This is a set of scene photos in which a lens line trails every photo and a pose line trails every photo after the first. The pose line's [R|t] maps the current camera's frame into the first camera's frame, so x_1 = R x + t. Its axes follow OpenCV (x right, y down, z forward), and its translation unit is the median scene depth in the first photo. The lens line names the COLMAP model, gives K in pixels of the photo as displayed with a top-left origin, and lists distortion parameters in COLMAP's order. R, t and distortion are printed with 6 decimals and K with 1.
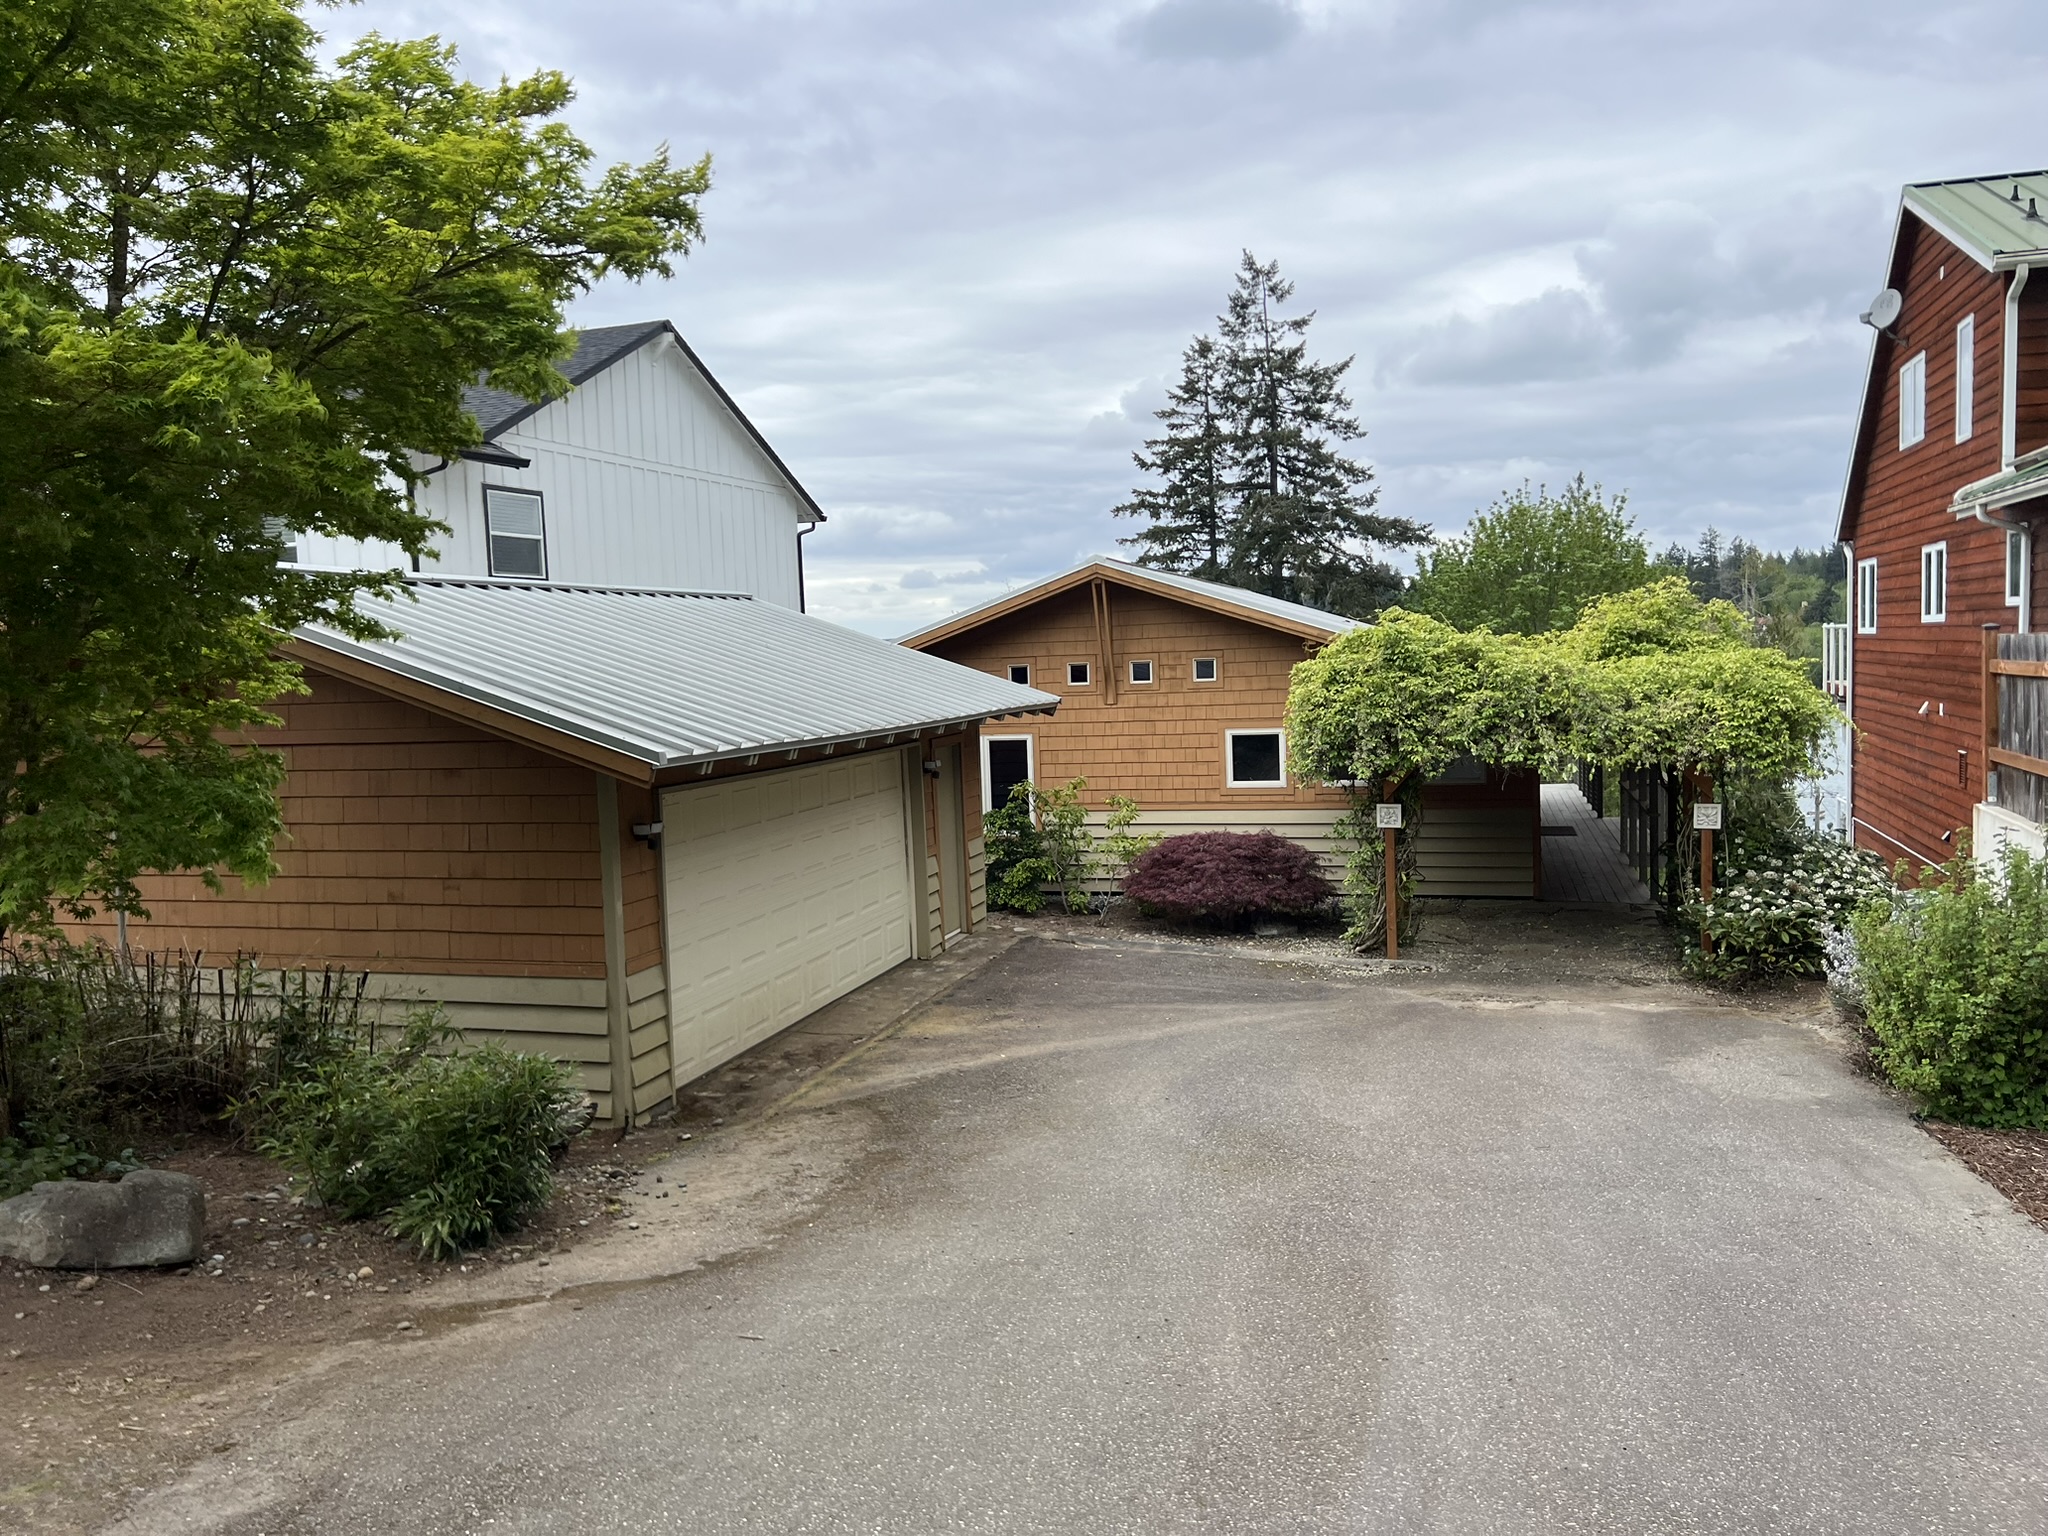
lens RADIAL K [[1529.0, 0, 1056.5], [0, 1529.0, 772.2], [0, 0, 1]] dist [0.157605, -0.424447]
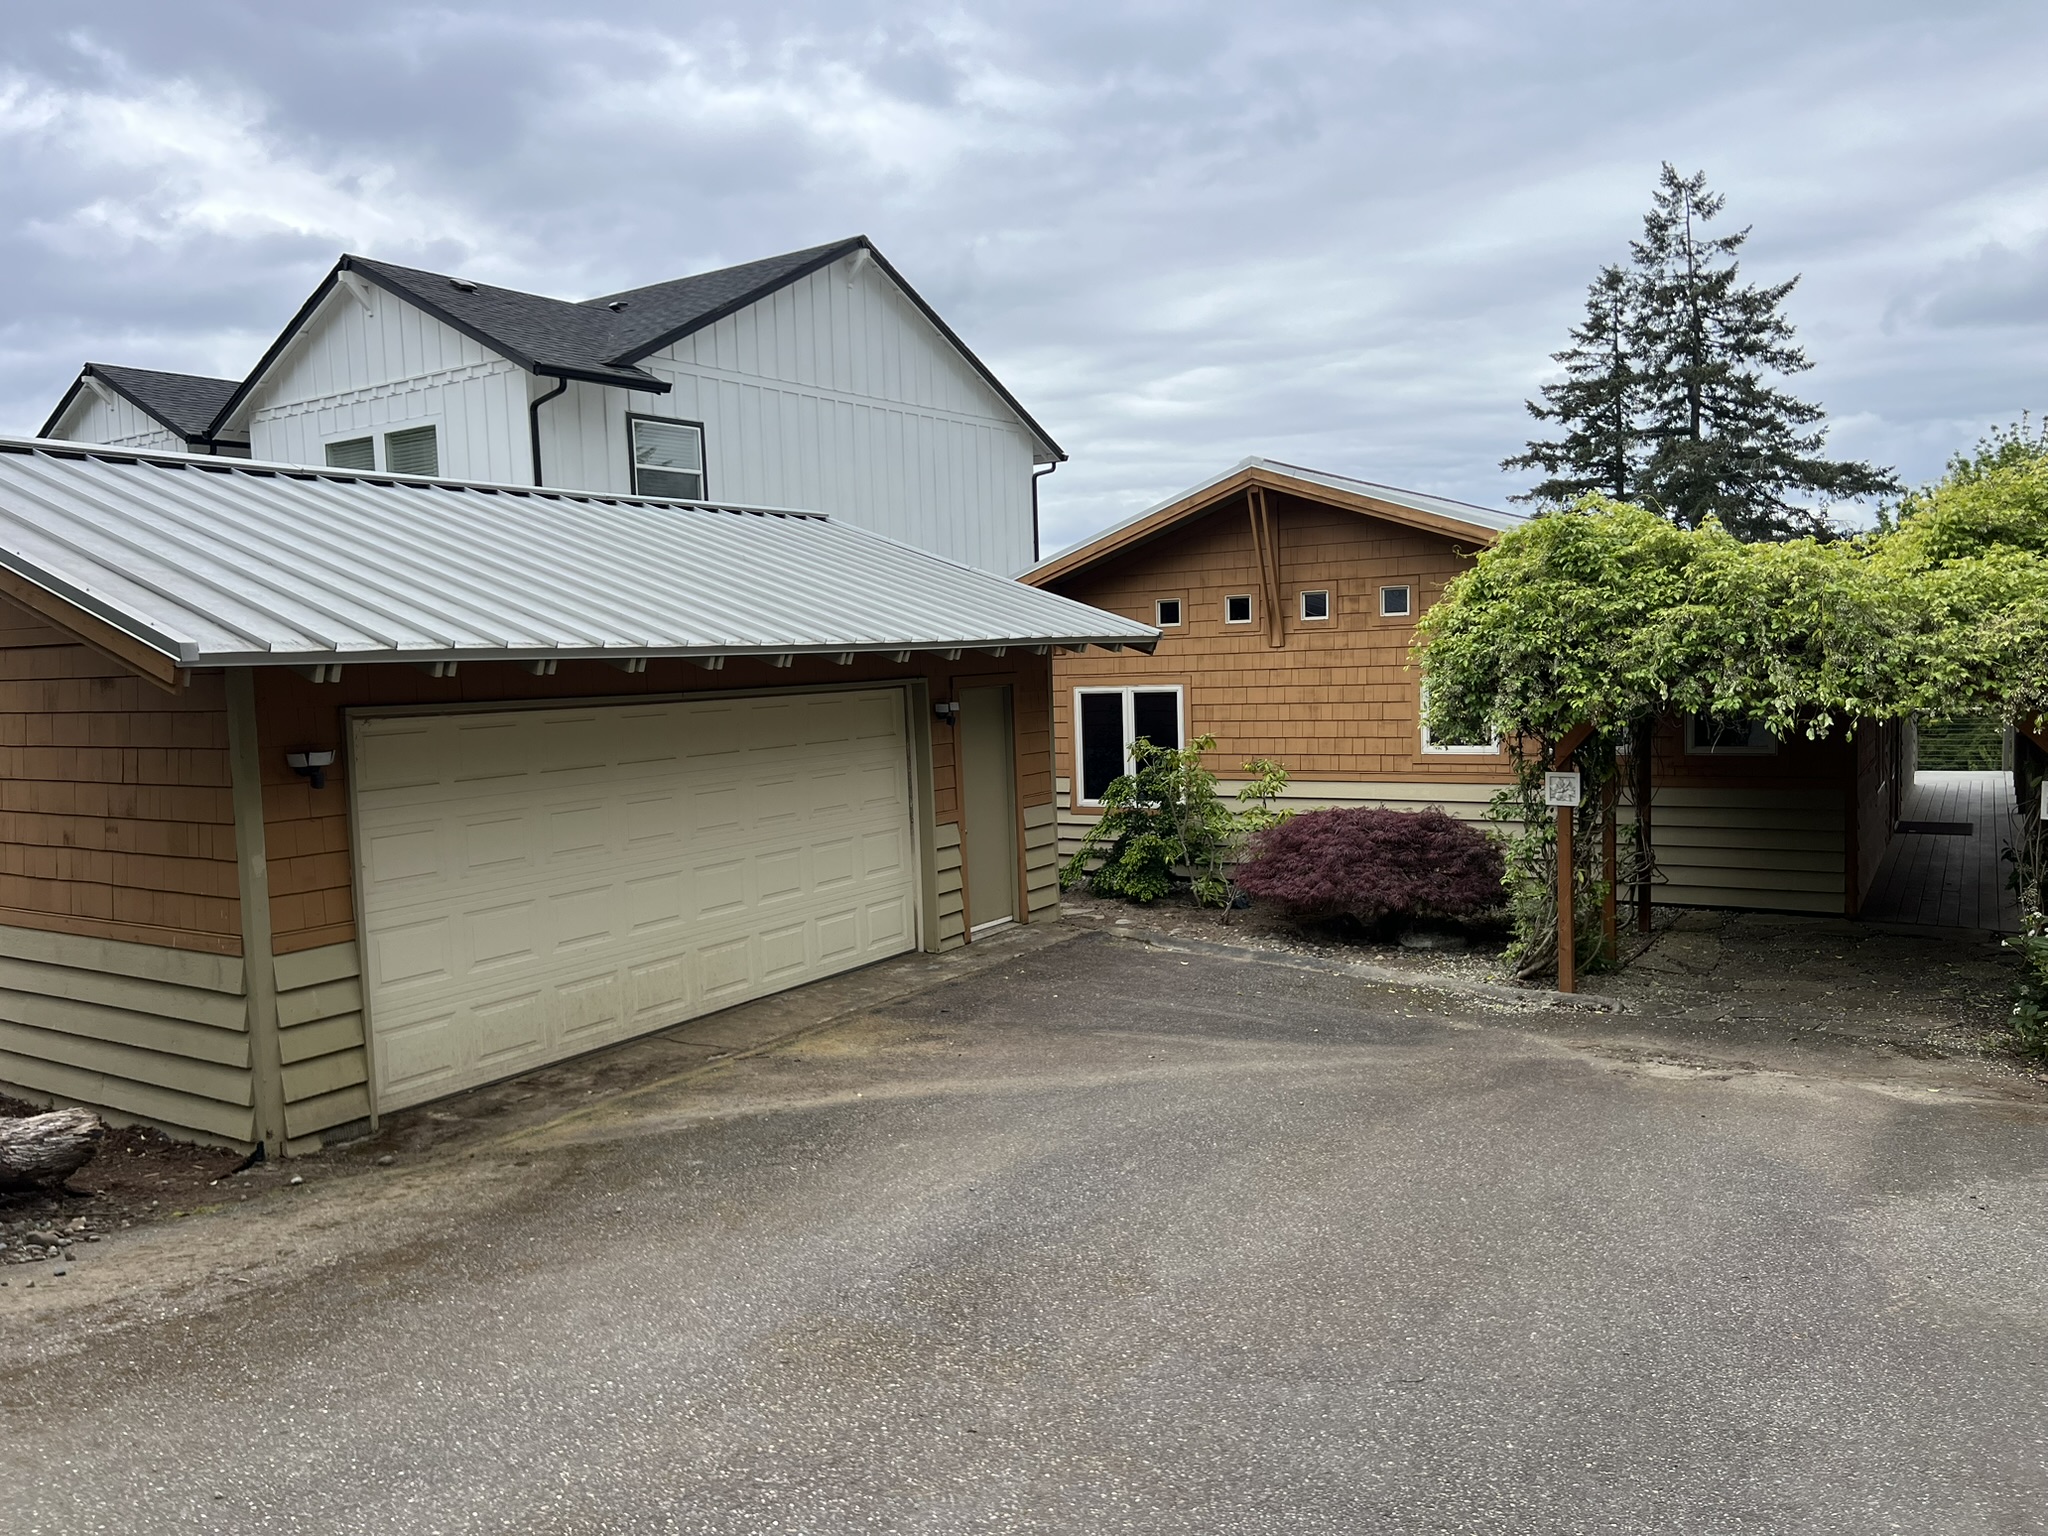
lens RADIAL K [[1549.5, 0, 1016.4], [0, 1549.5, 767.3], [0, 0, 1]] dist [0.052242, -0.051785]
pose [[0.958073, 0.024106, -0.285508, 0.151603], [-0.021720, 0.999698, 0.011519, 0.013195], [0.285699, -0.004835, 0.958307, 0.204856]]
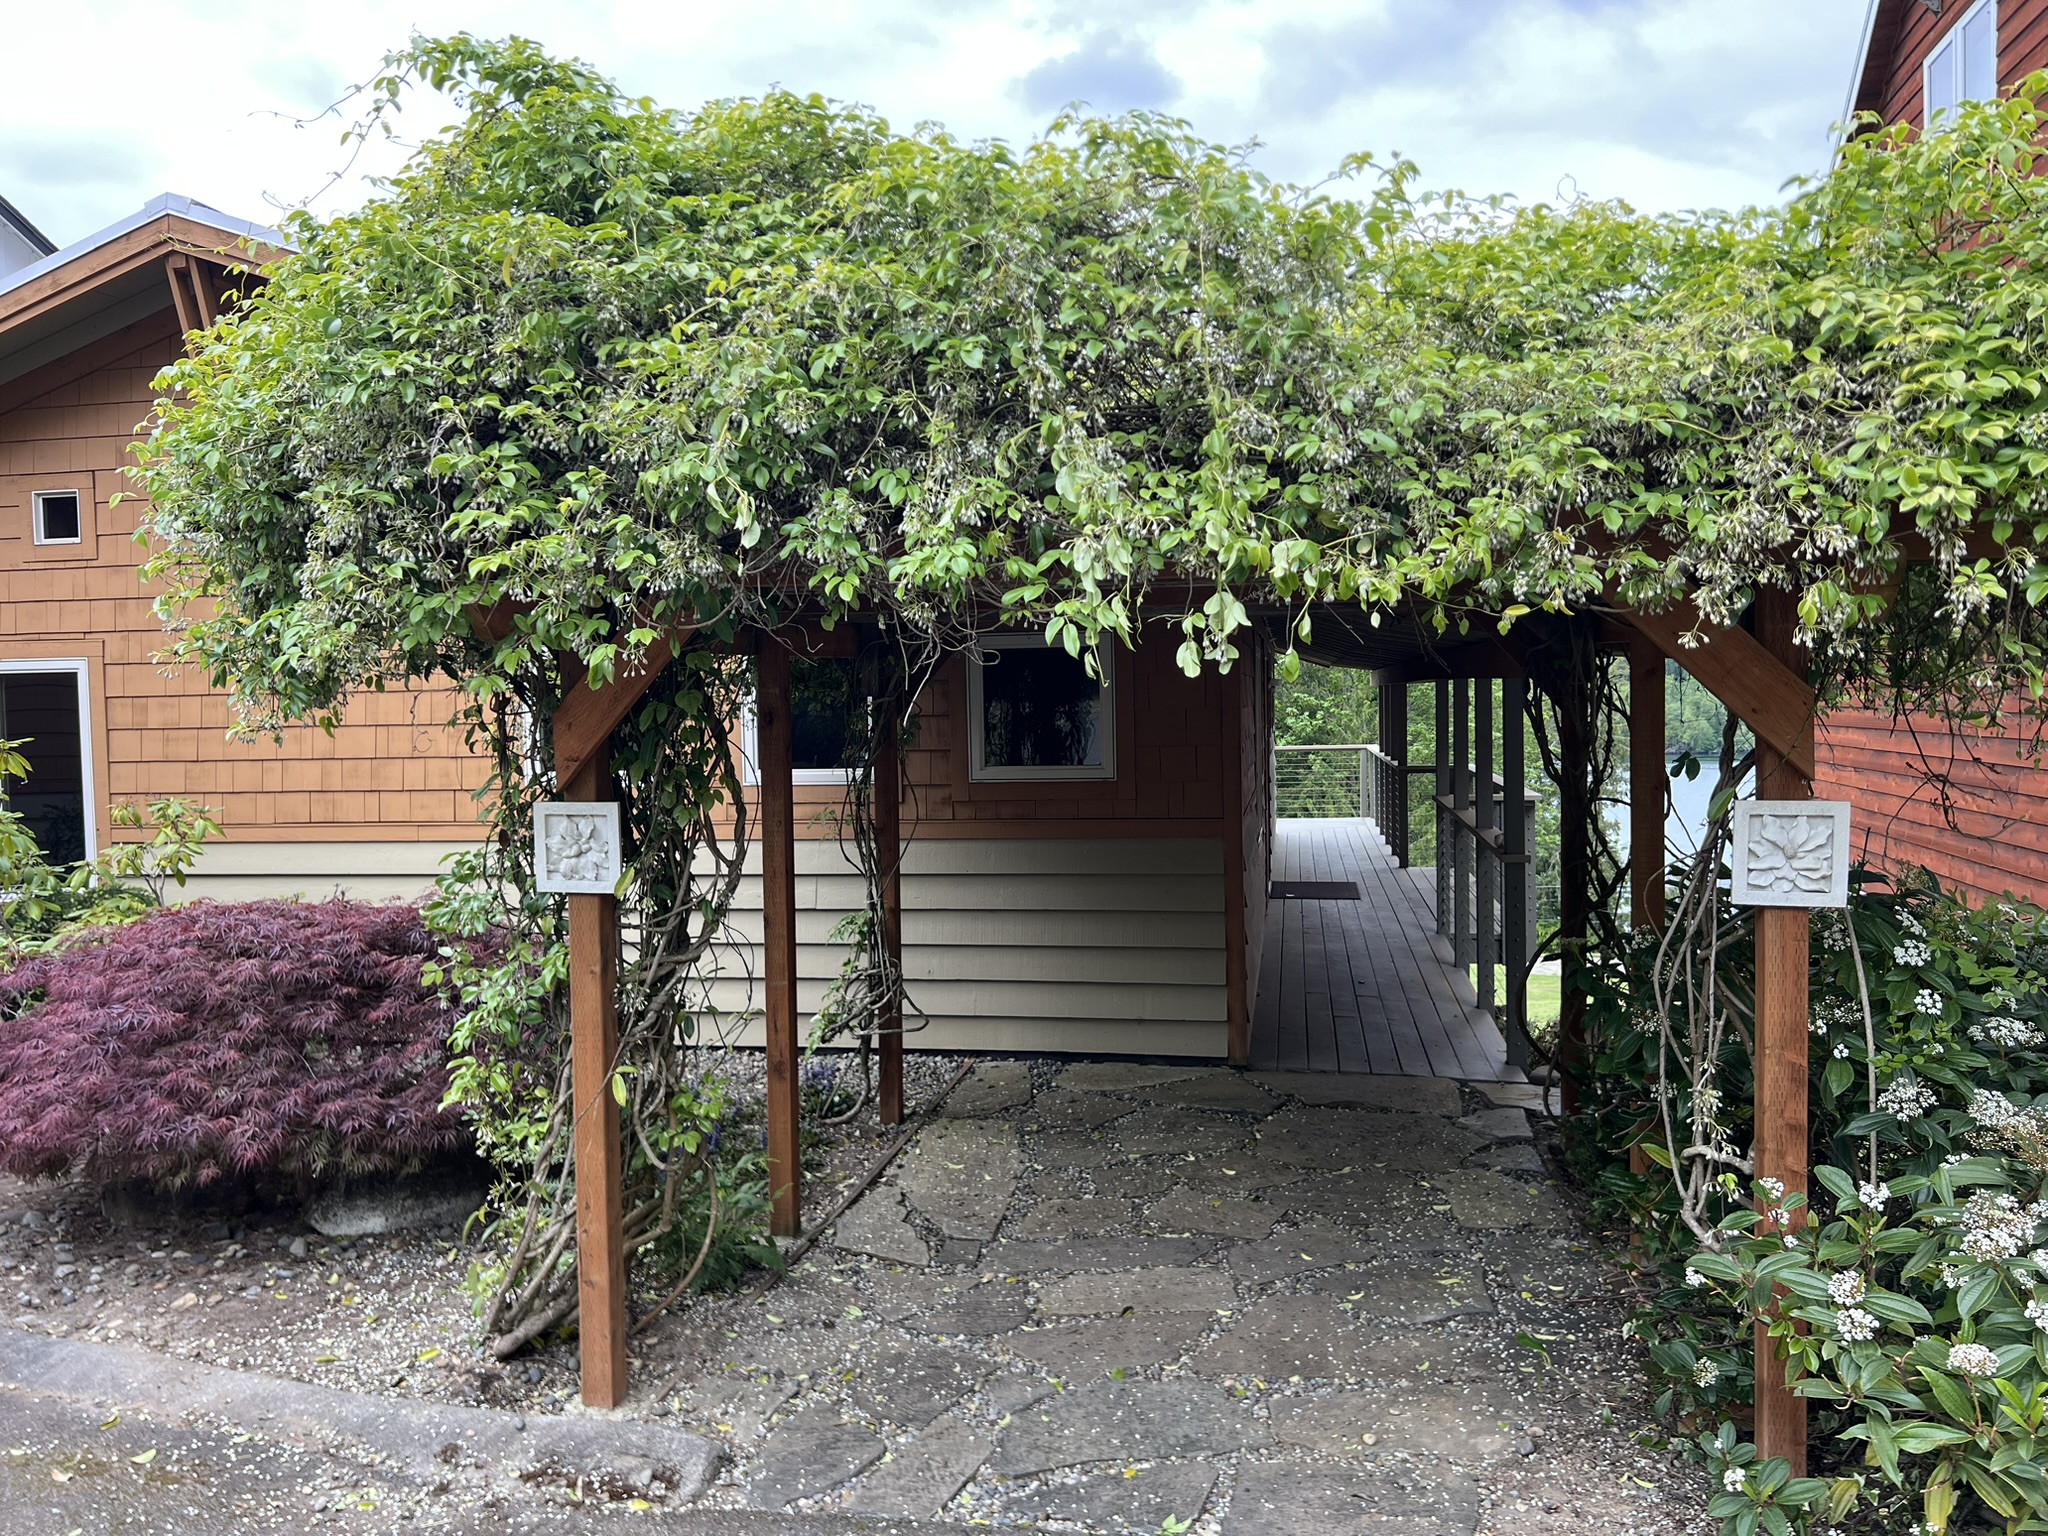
lens RADIAL K [[1549.5, 0, 1016.4], [0, 1549.5, 767.3], [0, 0, 1]] dist [0.052242, -0.051785]
pose [[0.996438, 0.012856, 0.083344, 0.225318], [-0.009932, 0.999324, -0.035403, 0.019777], [-0.083742, 0.034449, 0.995892, 0.616461]]
